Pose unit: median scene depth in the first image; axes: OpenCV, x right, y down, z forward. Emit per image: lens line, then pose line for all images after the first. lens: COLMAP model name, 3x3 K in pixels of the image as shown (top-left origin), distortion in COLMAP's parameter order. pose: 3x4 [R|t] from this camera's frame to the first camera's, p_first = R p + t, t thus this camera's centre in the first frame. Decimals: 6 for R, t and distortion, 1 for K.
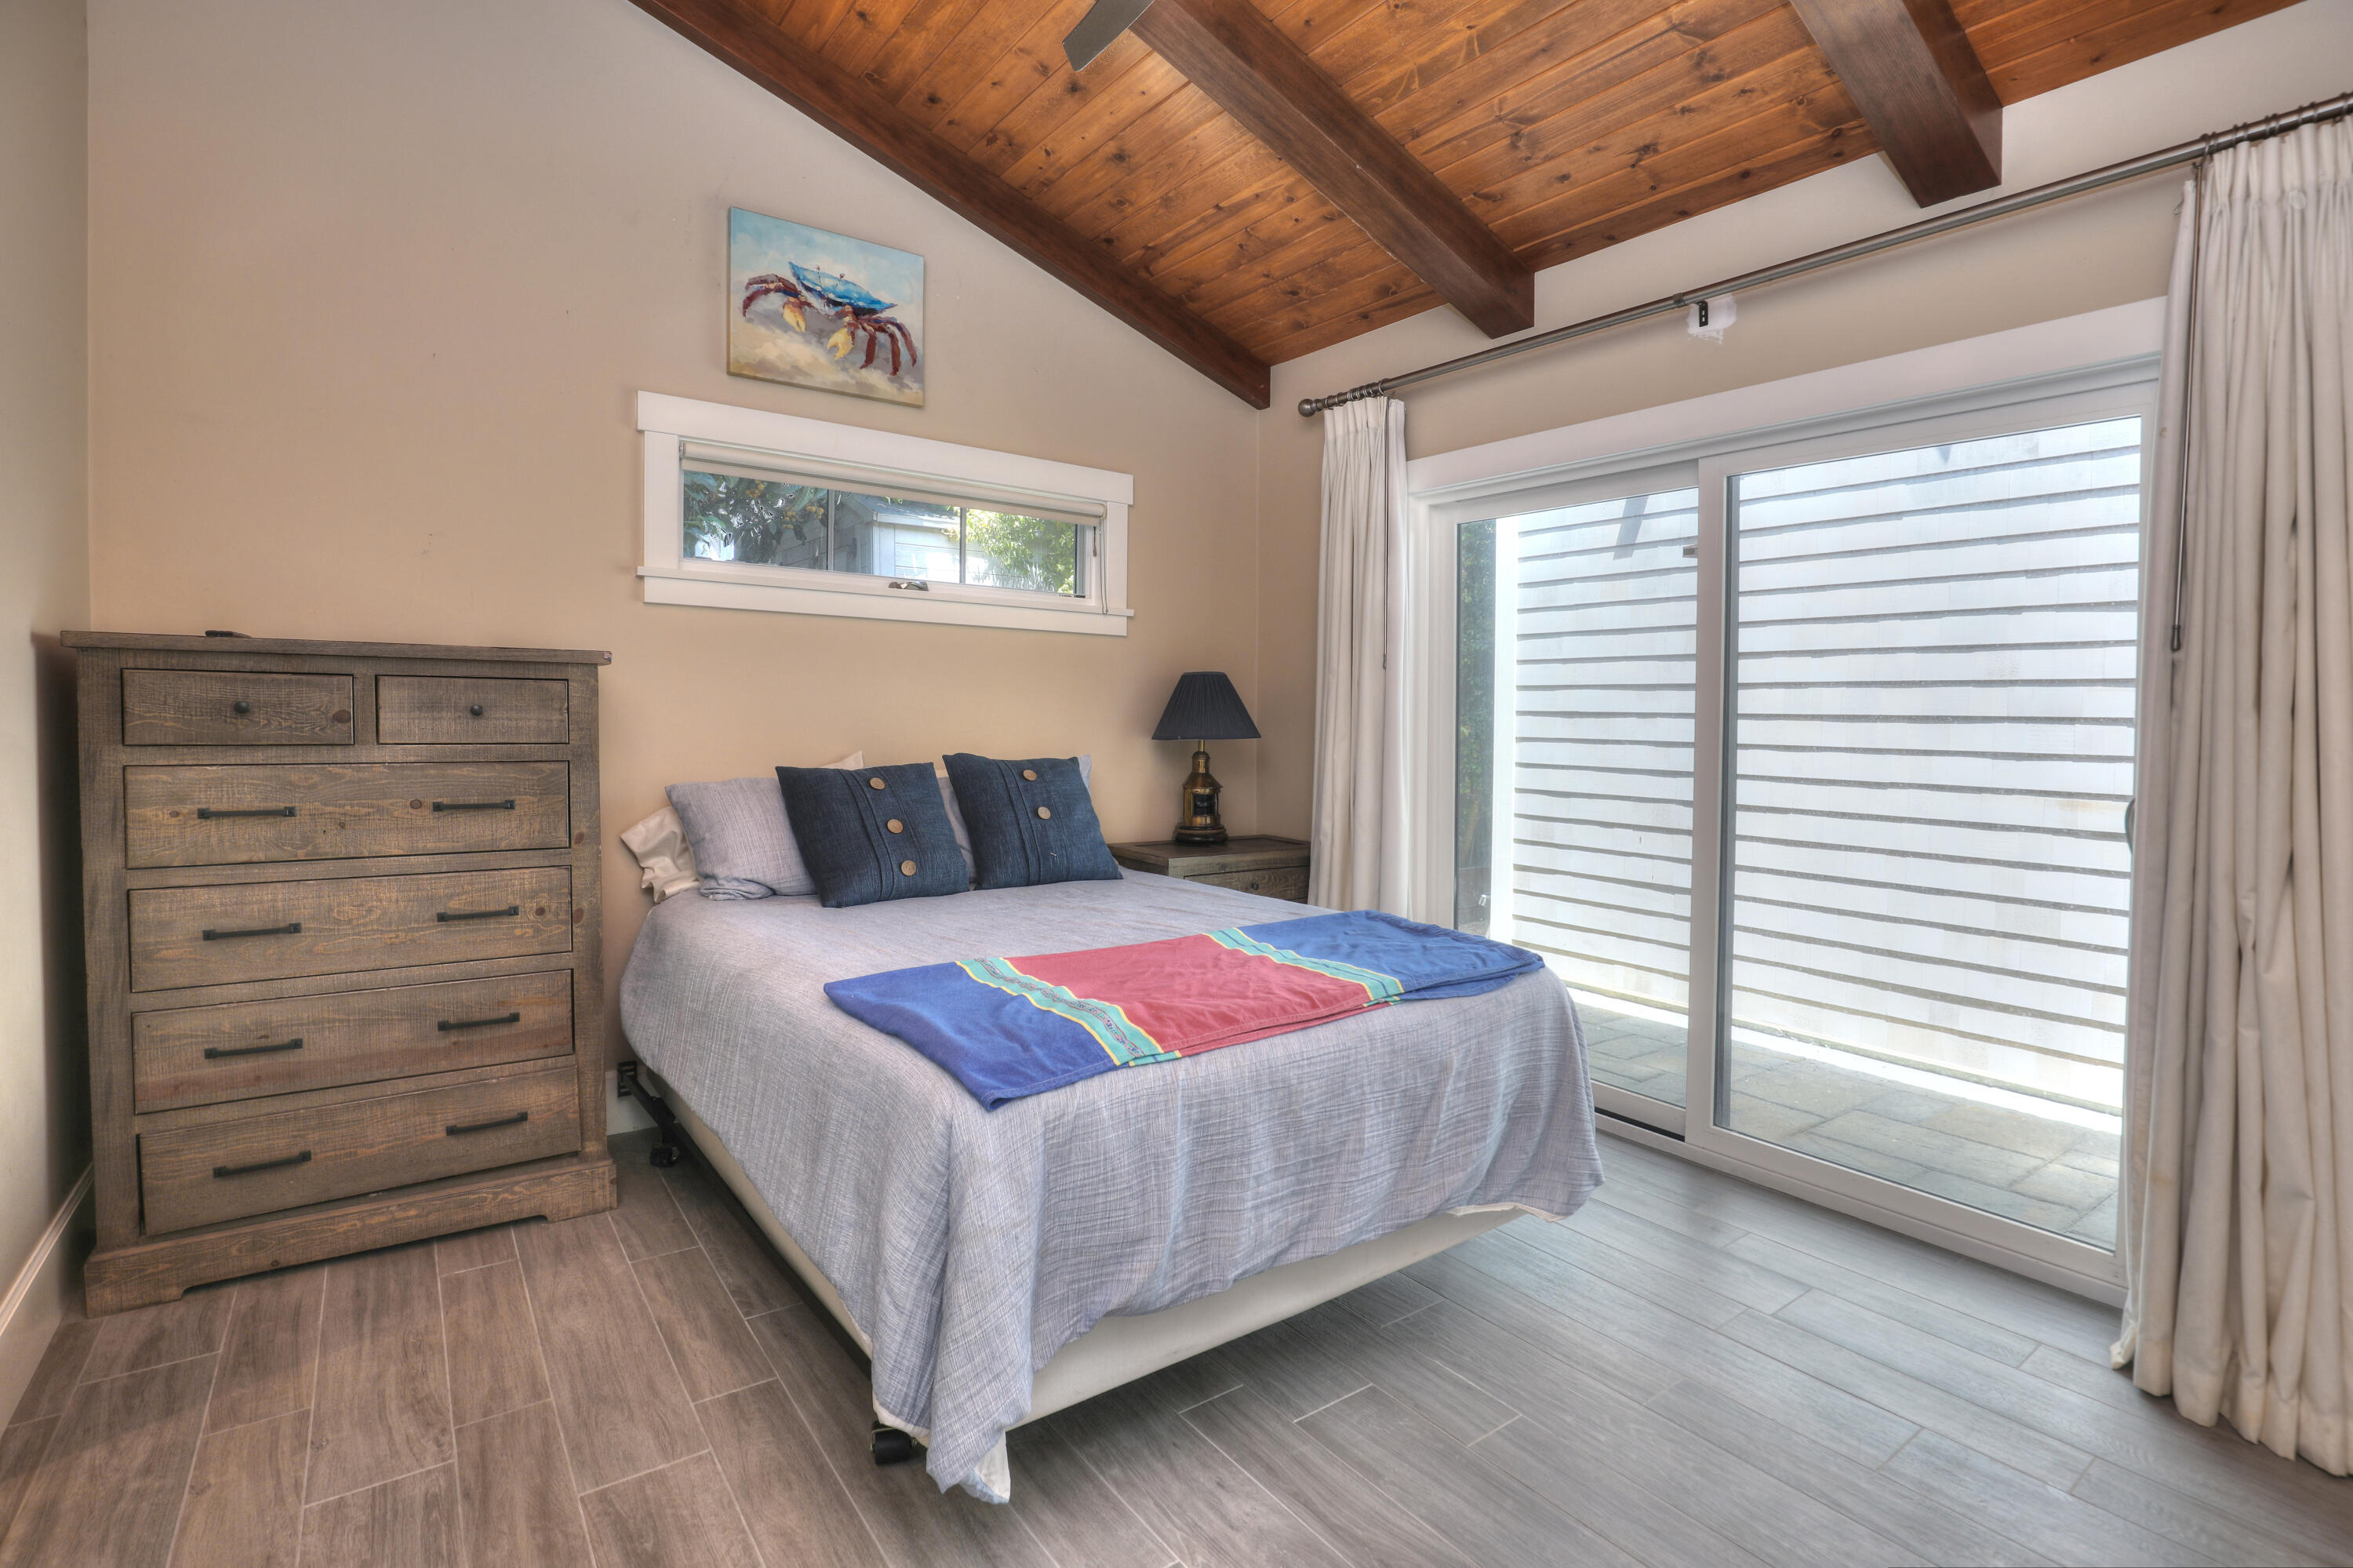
lens RADIAL K [[1076.2, 0, 1161.2], [0, 1076.2, 737.6], [0, 0, 1]] dist [-0.035193, 0.007031]
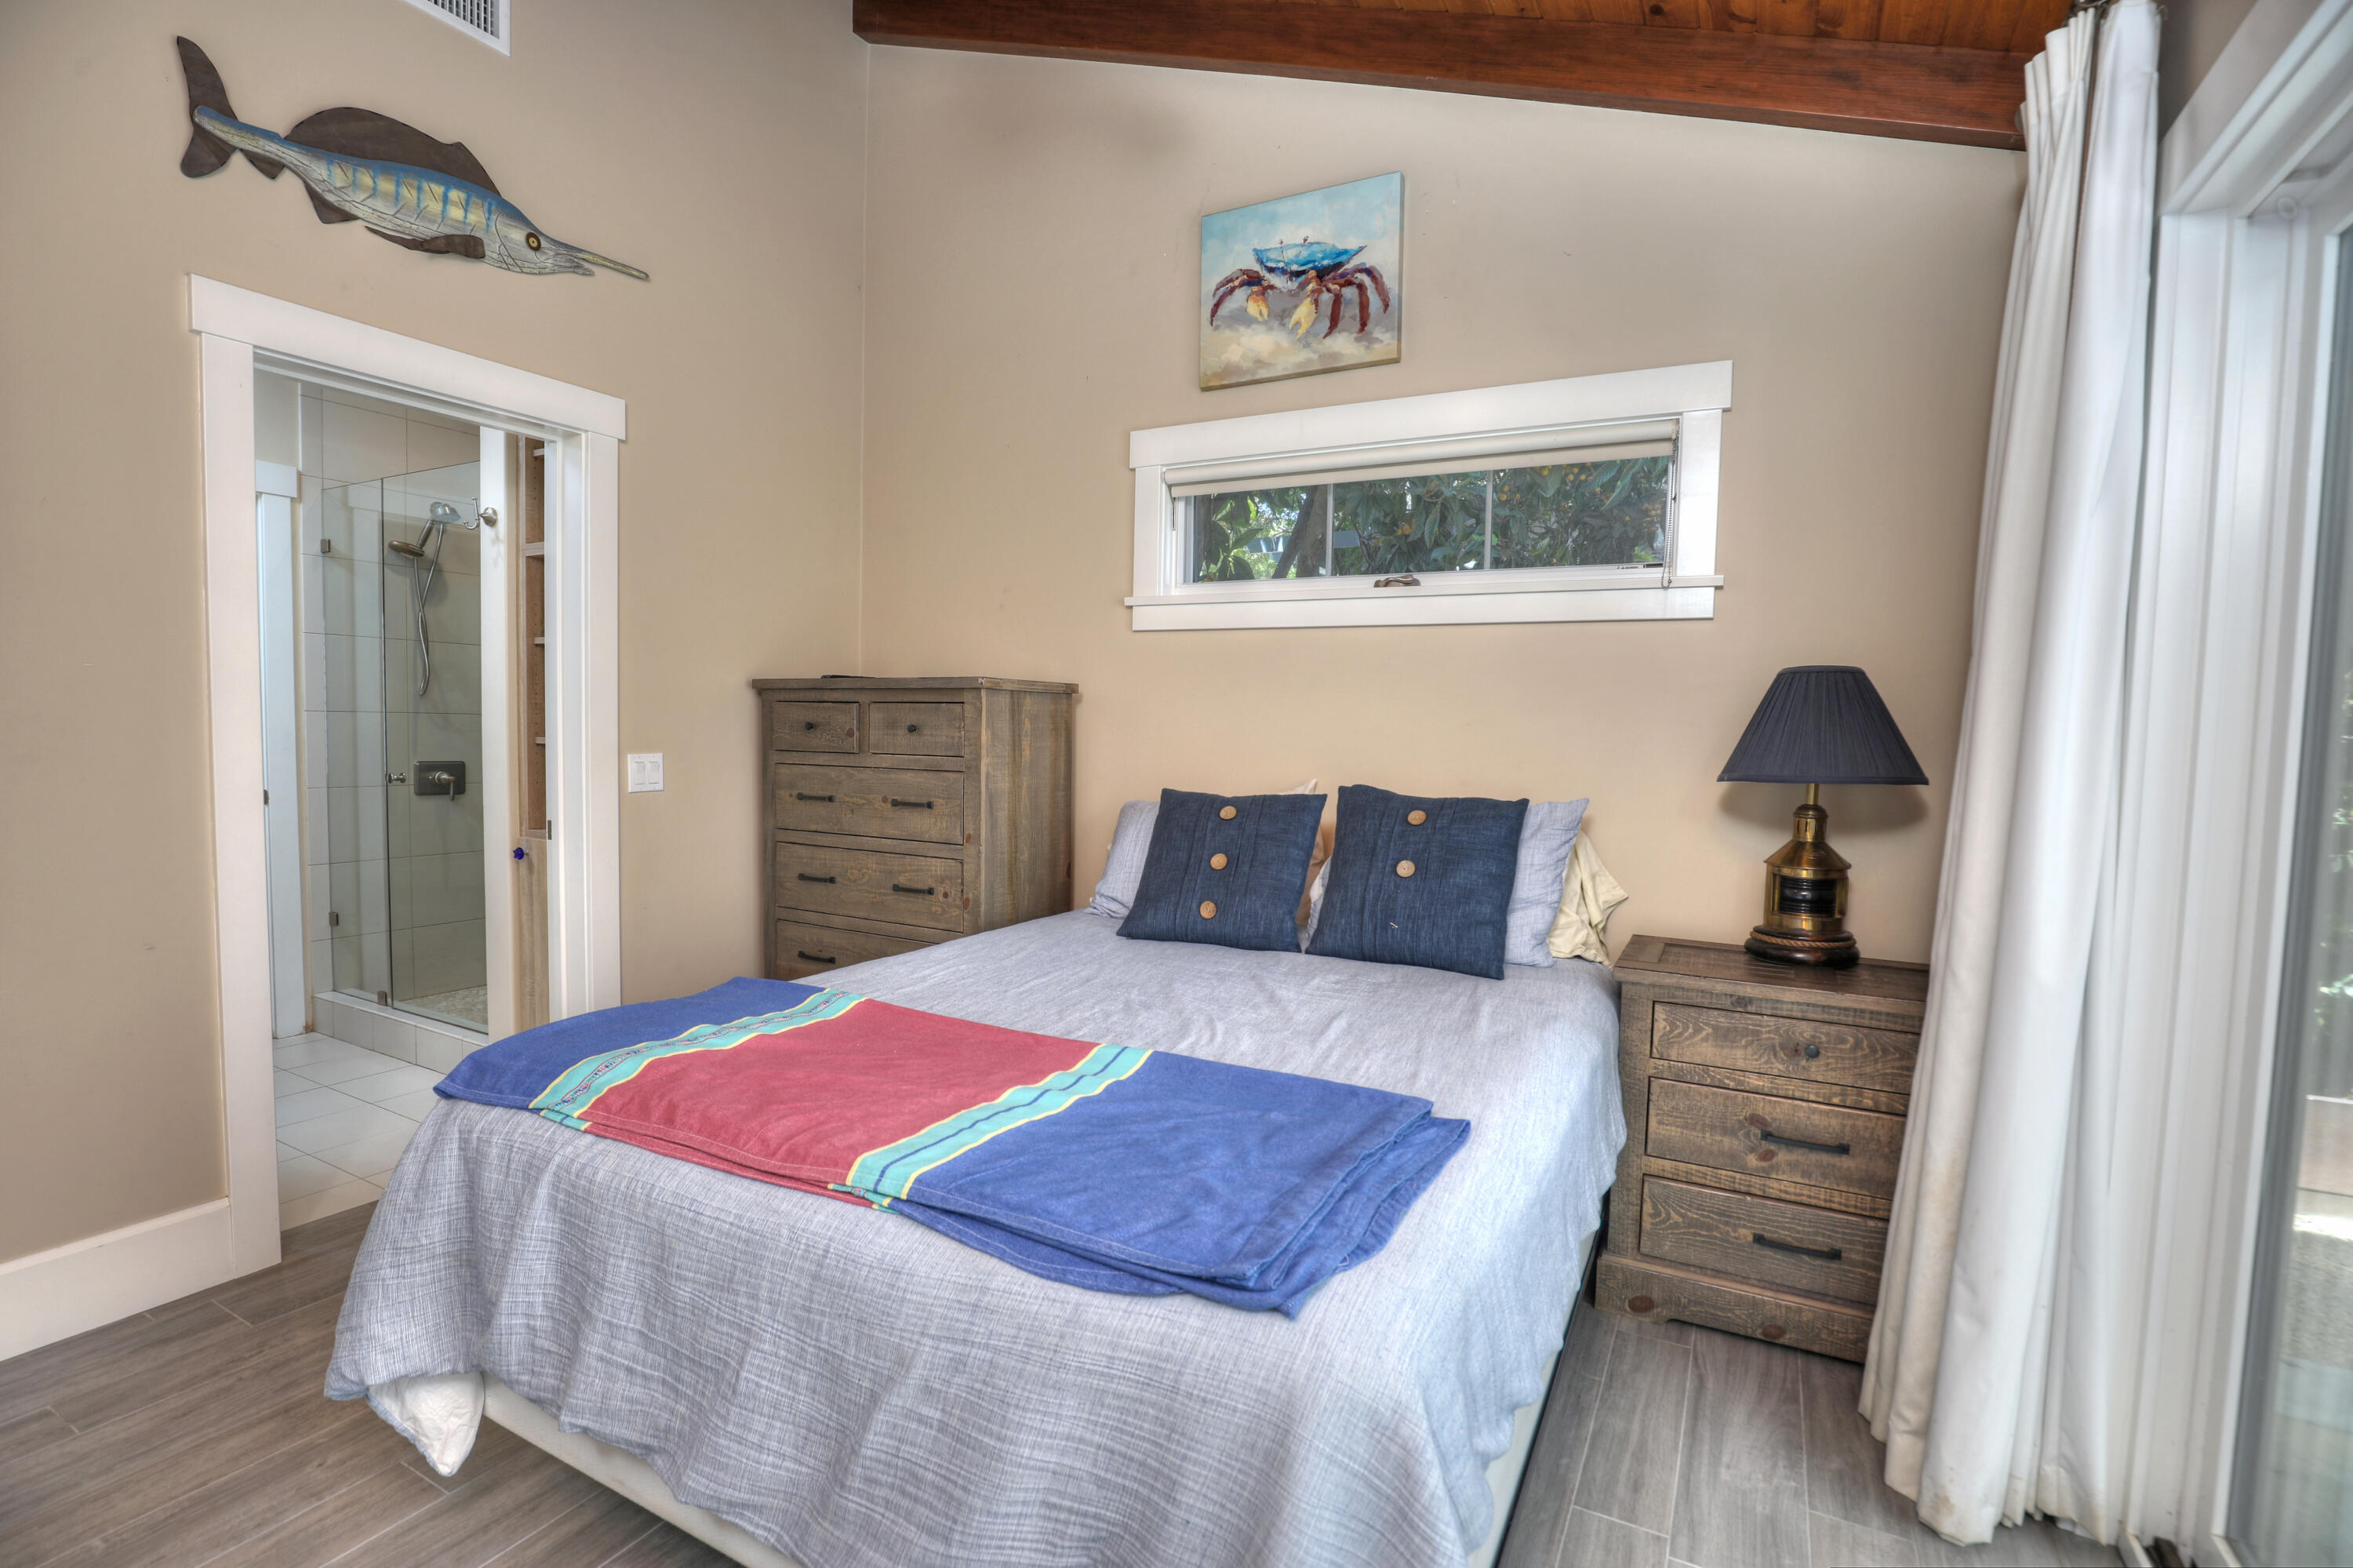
lens RADIAL K [[1076.2, 0, 1178.7], [0, 1076.2, 804.7], [0, 0, 1]] dist [-0.035193, 0.007031]
pose [[0.453847, 0.055699, -0.889337, 0.475020], [-0.034035, 0.998400, 0.045160, -0.002465], [0.890429, 0.009773, 0.455016, 0.522938]]
